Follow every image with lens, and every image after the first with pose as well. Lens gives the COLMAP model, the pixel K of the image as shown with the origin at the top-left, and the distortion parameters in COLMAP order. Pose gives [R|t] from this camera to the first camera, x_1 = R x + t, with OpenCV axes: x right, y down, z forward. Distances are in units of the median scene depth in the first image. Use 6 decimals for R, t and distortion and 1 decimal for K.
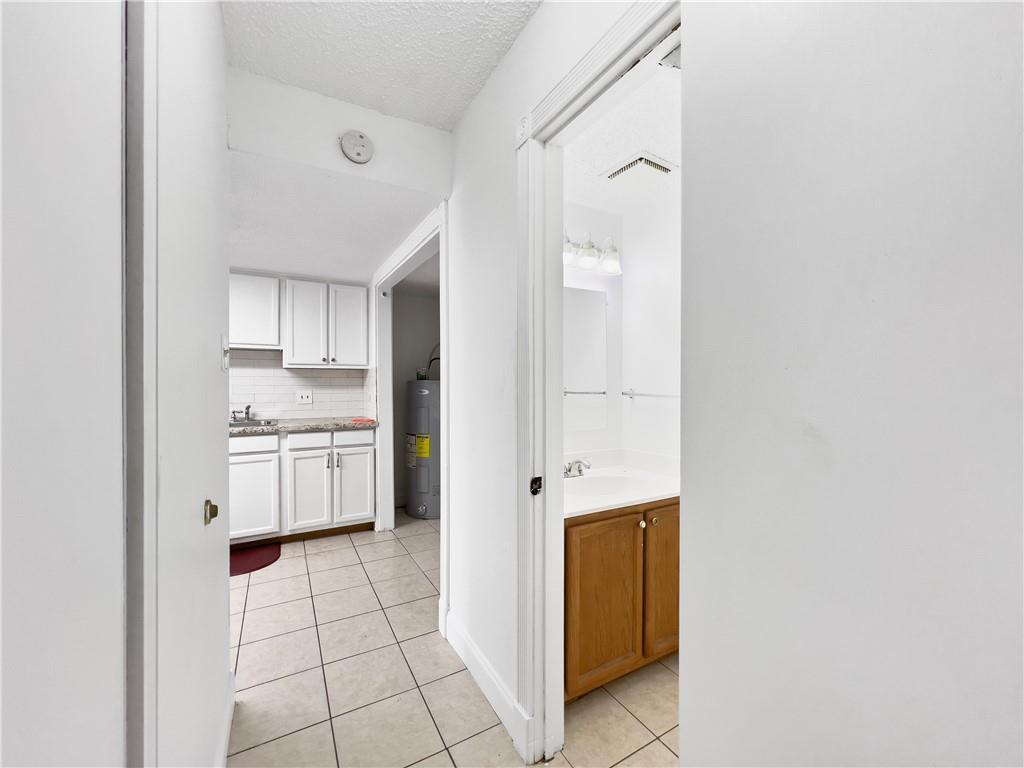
lens RADIAL K [[415.3, 0, 515.0], [0, 415.3, 383.9], [0, 0, 1]] dist [0.001123, -0.000006]
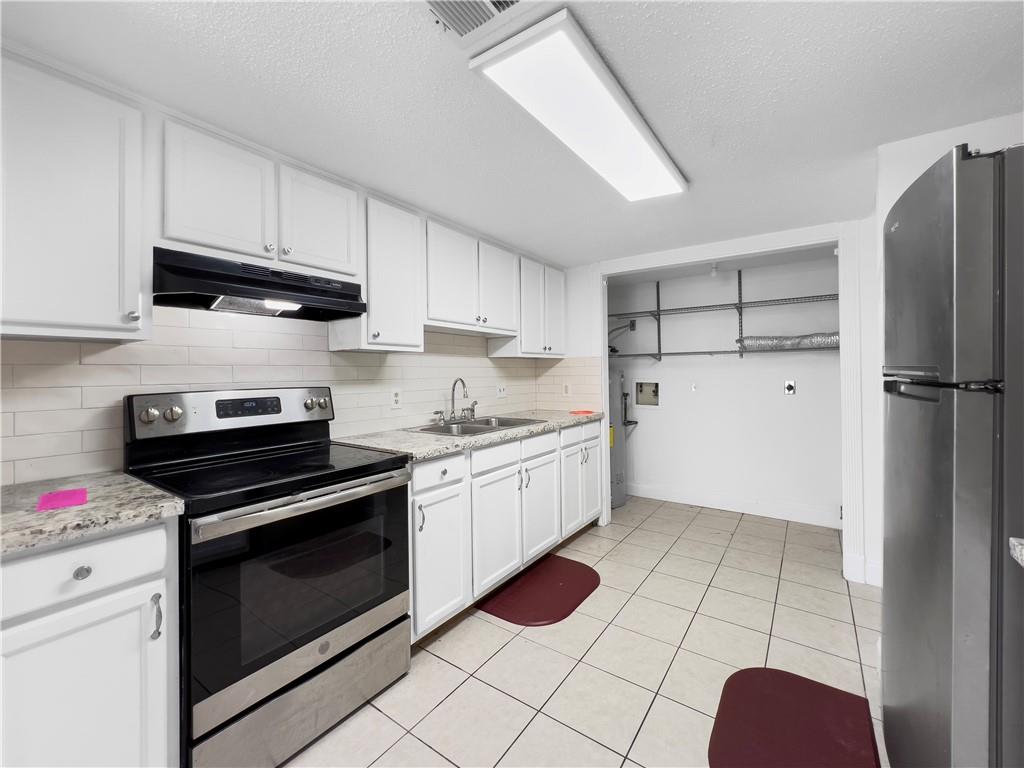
lens RADIAL K [[415.3, 0, 517.0], [0, 415.3, 376.2], [0, 0, 1]] dist [0.001123, -0.000006]
pose [[0.904931, -0.009788, 0.425445, -0.918586], [0.009980, 0.999949, 0.001777, 0.001047], [-0.425441, 0.002638, 0.904983, 0.202547]]
